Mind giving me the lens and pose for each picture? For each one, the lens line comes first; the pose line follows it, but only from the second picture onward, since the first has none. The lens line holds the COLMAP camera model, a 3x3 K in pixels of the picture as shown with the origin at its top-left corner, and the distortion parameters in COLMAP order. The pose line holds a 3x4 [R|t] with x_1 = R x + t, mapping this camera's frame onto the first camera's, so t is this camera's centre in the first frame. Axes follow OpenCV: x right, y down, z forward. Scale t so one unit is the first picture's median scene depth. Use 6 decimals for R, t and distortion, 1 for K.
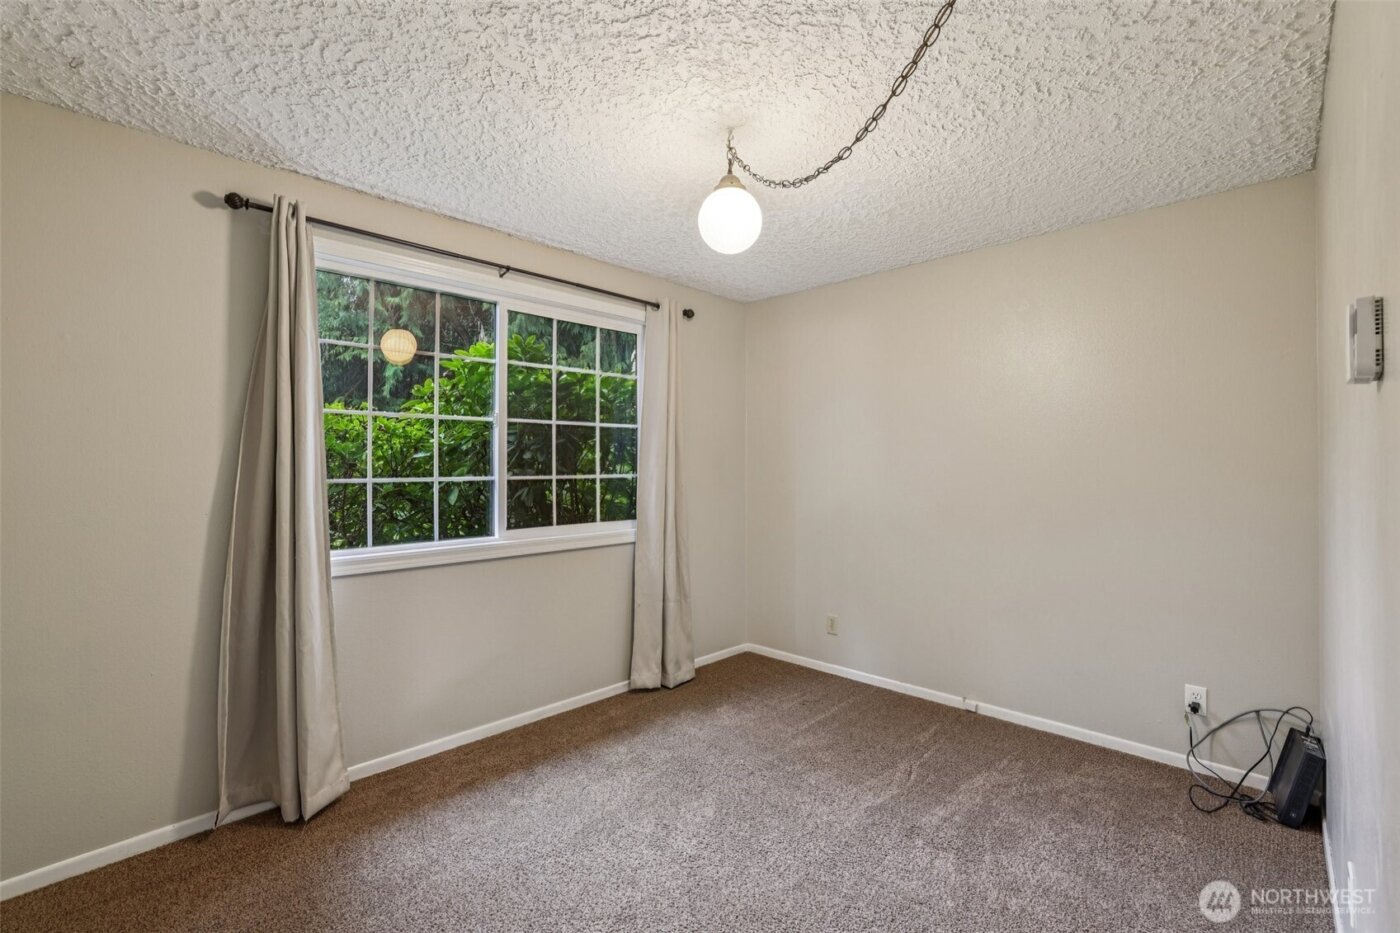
lens RADIAL K [[605.2, 0, 693.5], [0, 605.2, 459.9], [0, 0, 1]] dist [-0.029302, 0.006231]
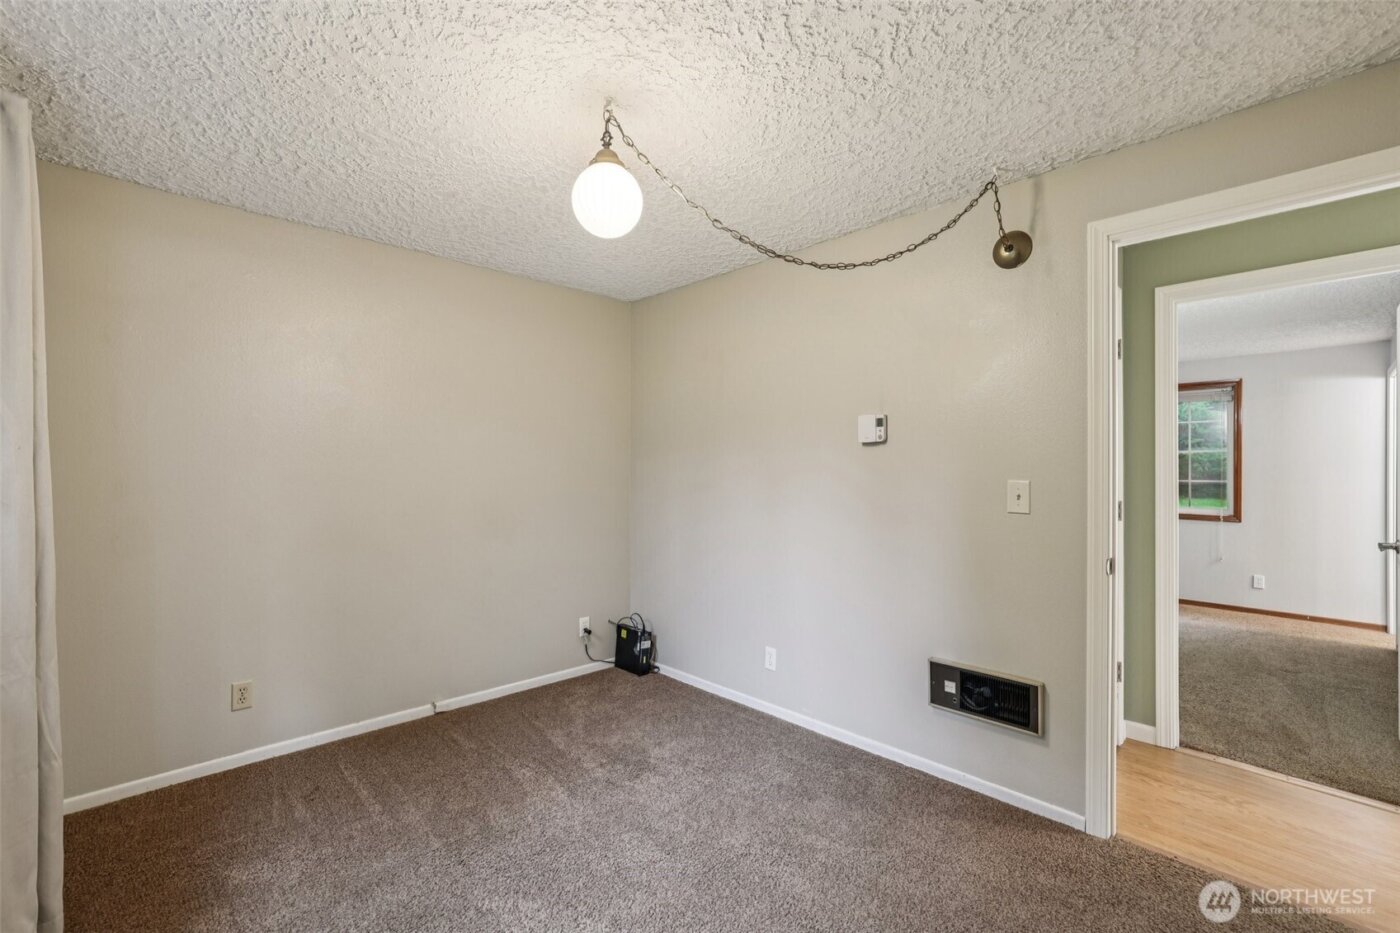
lens RADIAL K [[605.2, 0, 705.9], [0, 605.2, 470.6], [0, 0, 1]] dist [-0.029302, 0.006231]
pose [[0.003256, 0.004177, 0.999986, -0.663957], [-0.015794, 0.999867, -0.004125, 0.008570], [-0.999870, -0.015780, 0.003321, 0.668393]]
